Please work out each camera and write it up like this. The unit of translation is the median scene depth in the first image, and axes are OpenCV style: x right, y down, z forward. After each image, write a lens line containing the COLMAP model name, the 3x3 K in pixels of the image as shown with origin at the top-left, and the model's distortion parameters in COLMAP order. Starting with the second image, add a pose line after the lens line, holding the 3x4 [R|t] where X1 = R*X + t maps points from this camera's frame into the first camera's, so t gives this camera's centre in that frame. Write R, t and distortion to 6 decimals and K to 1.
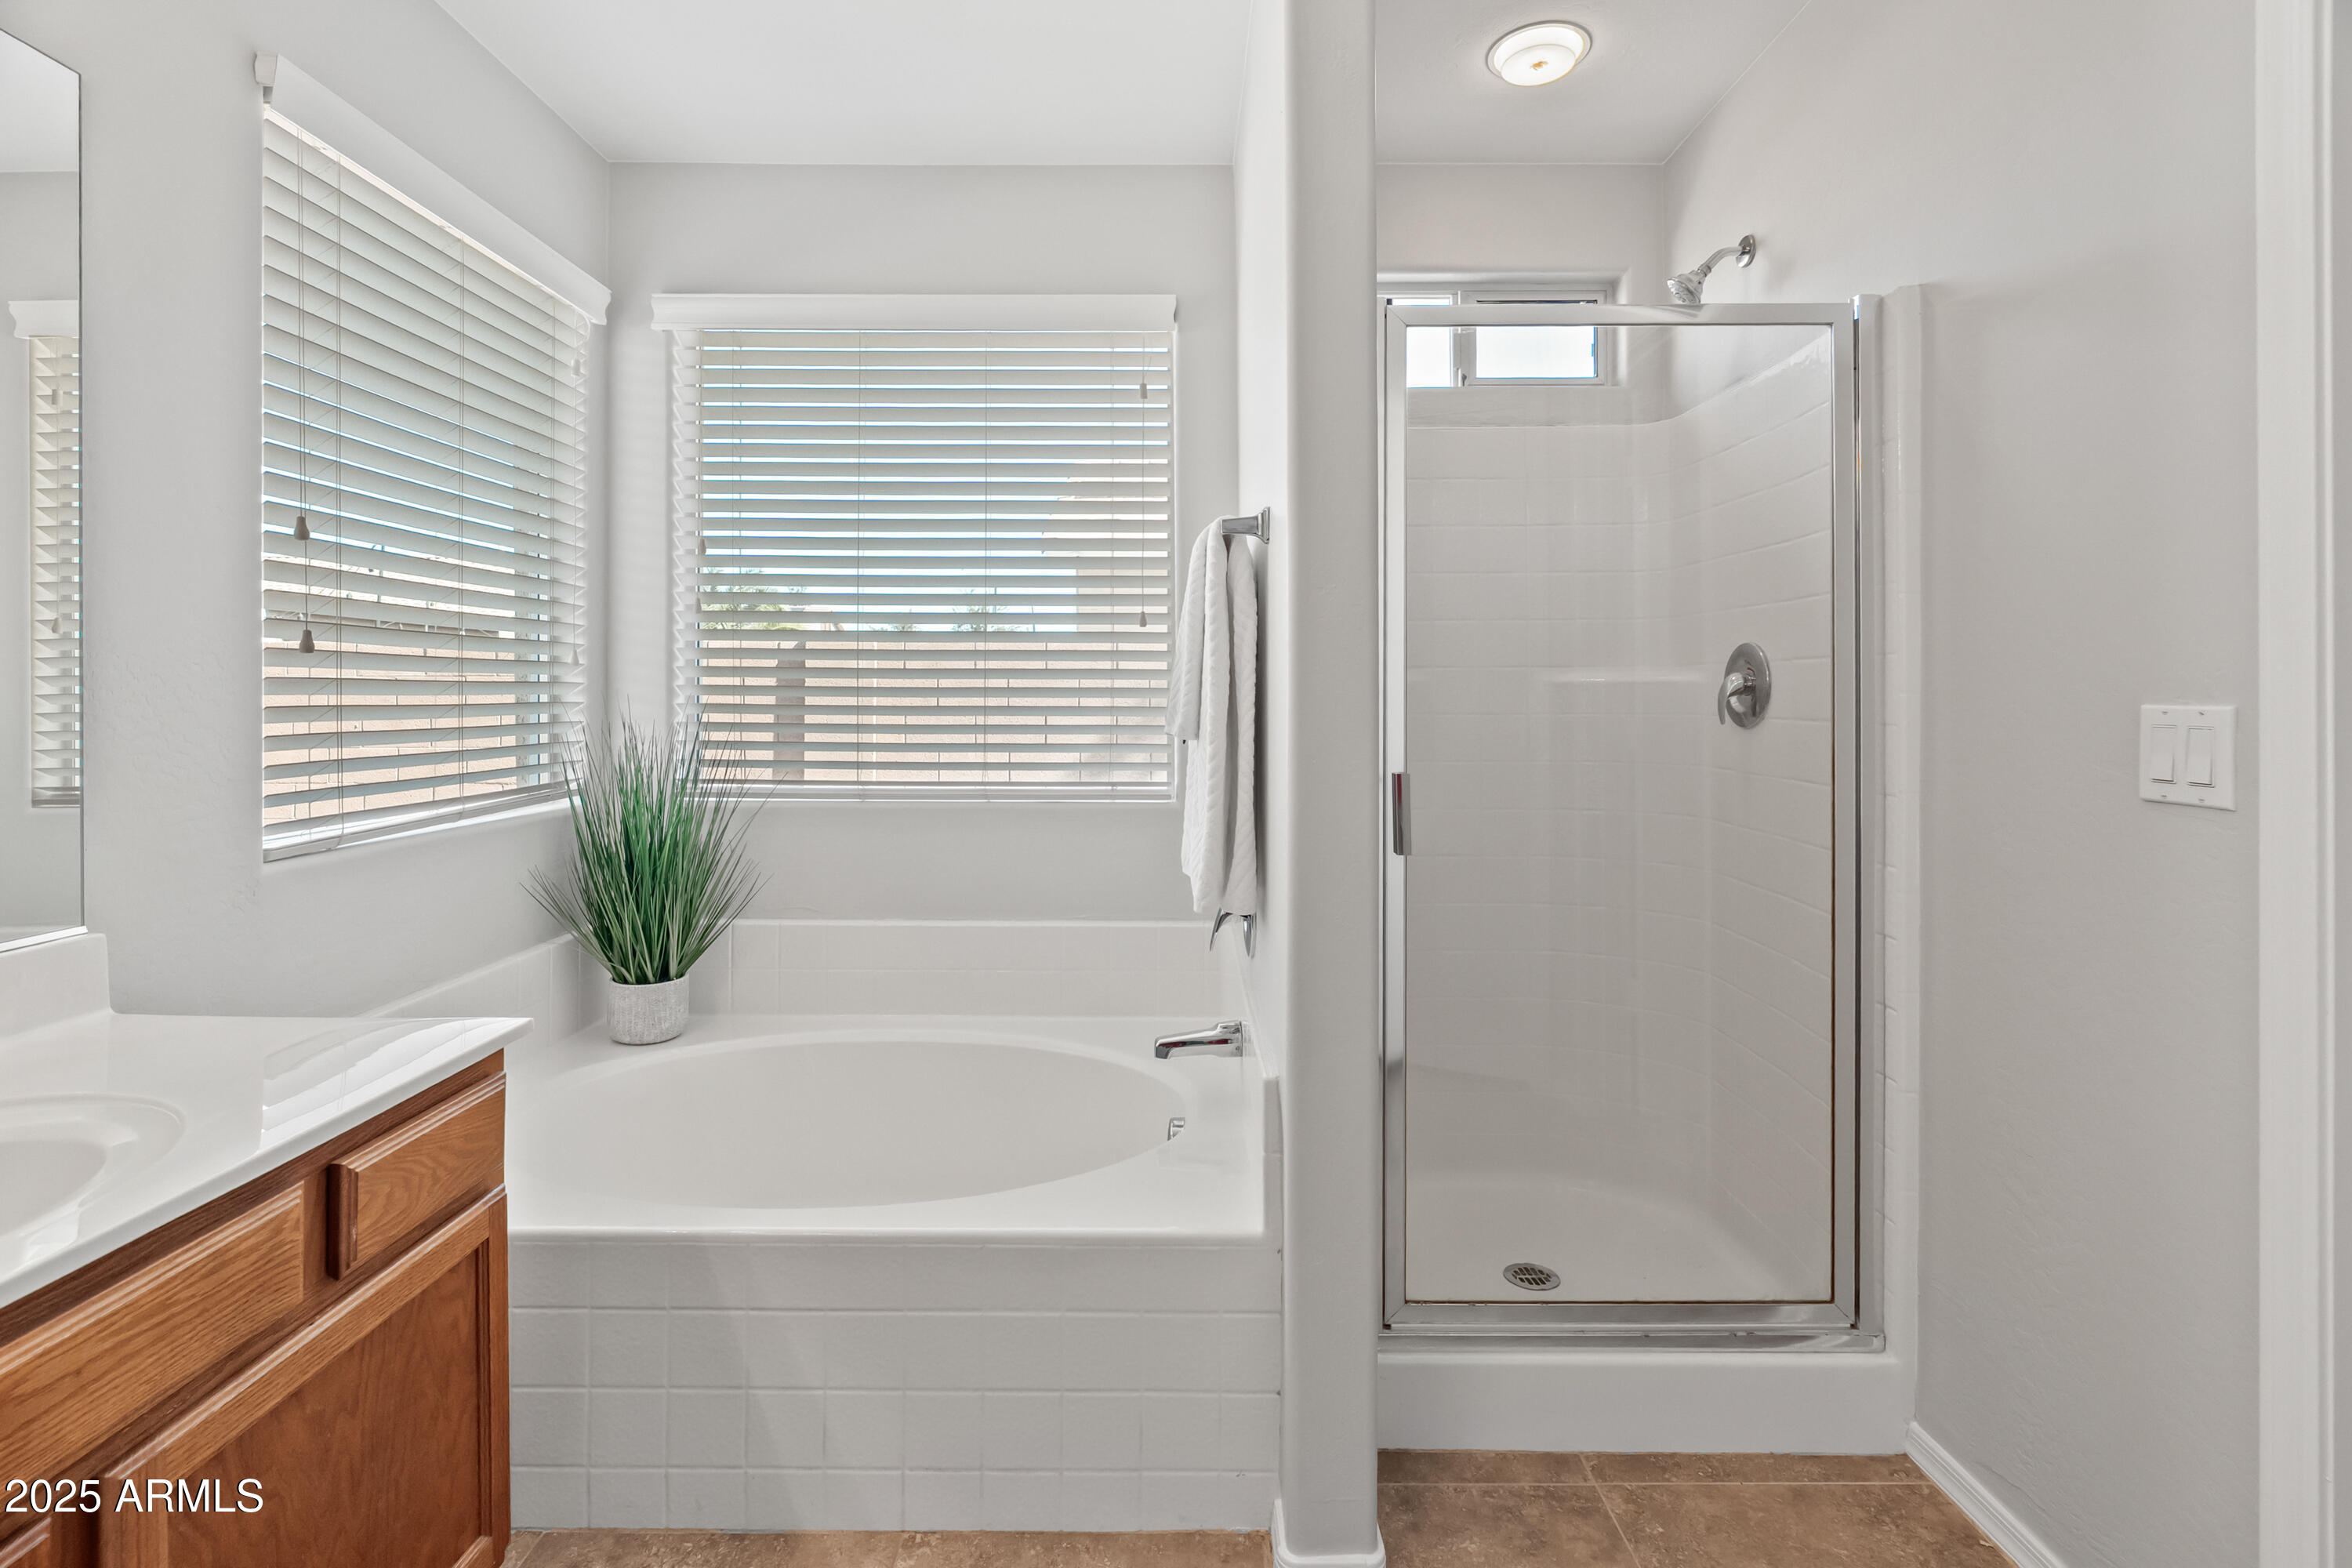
lens RADIAL K [[1099.3, 0, 1171.5], [0, 1099.3, 708.7], [0, 0, 1]] dist [0.015257, -0.000247]
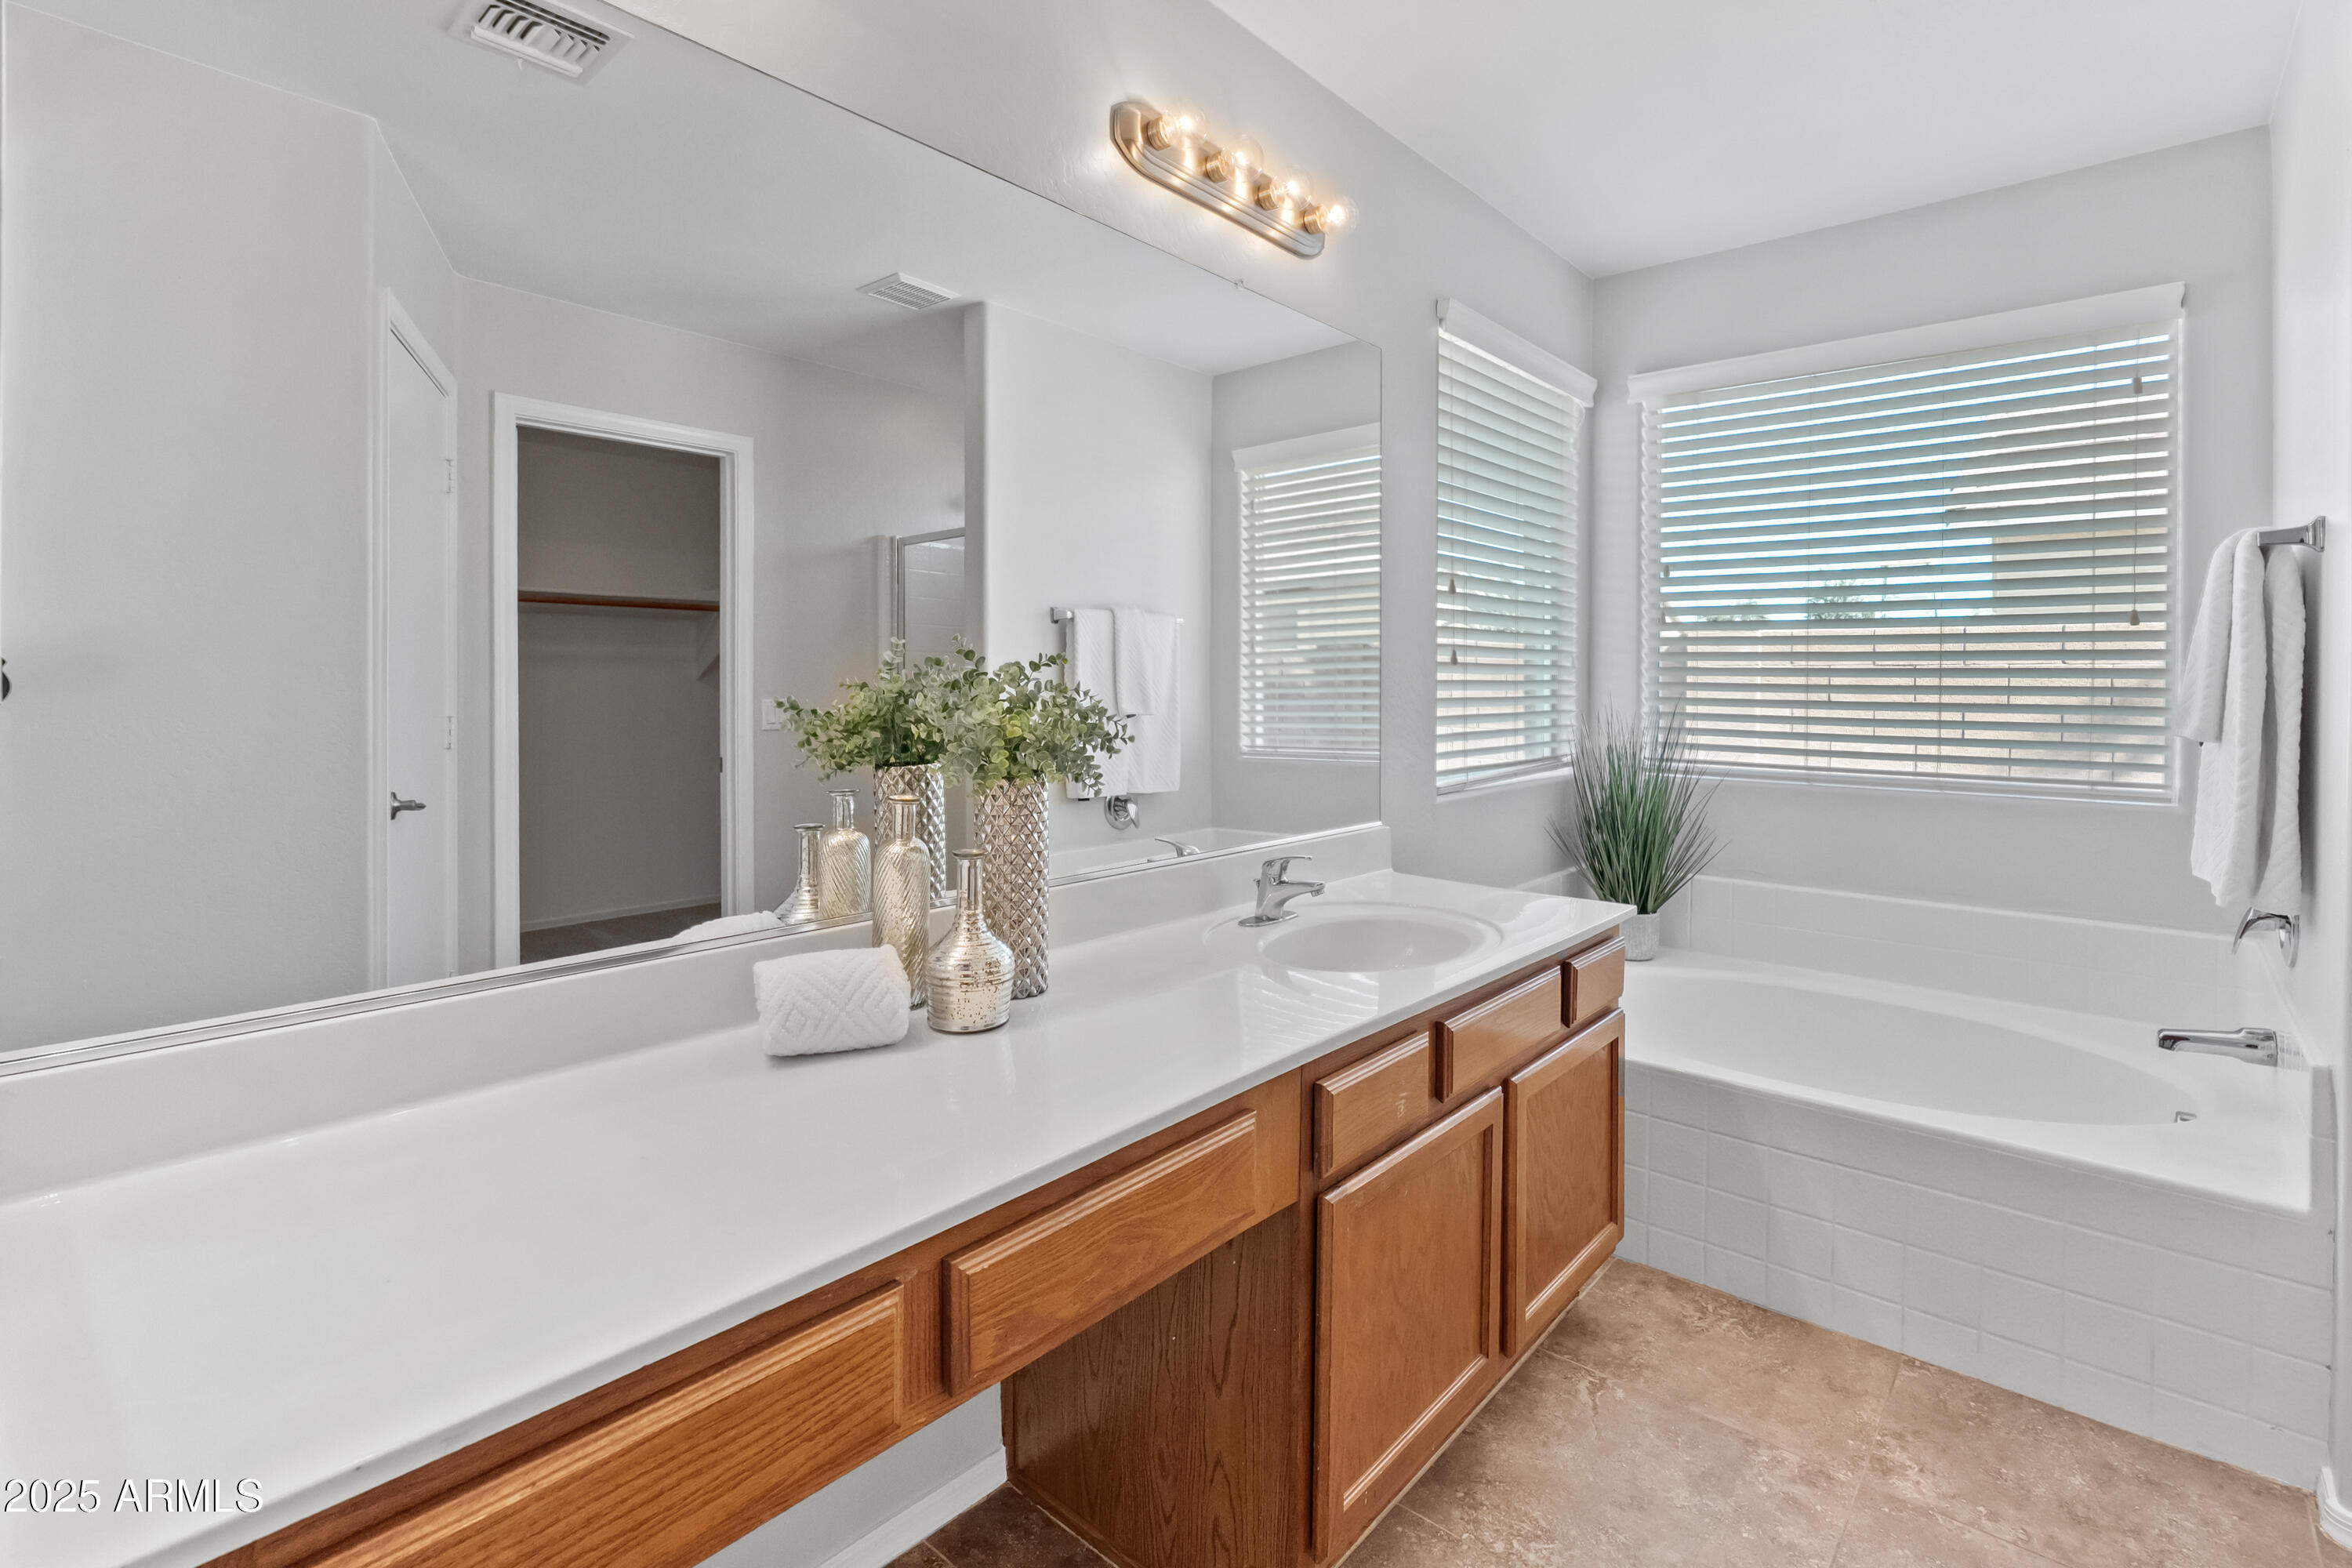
lens RADIAL K [[1100.3, 0, 1184.7], [0, 1100.3, 689.0], [0, 0, 1]] dist [-0.000278, 0.000738]
pose [[0.760261, 0.007597, -0.649573, -0.043068], [-0.011252, 0.999936, -0.001475, -0.008930], [0.649520, 0.008430, 0.760297, -0.400949]]
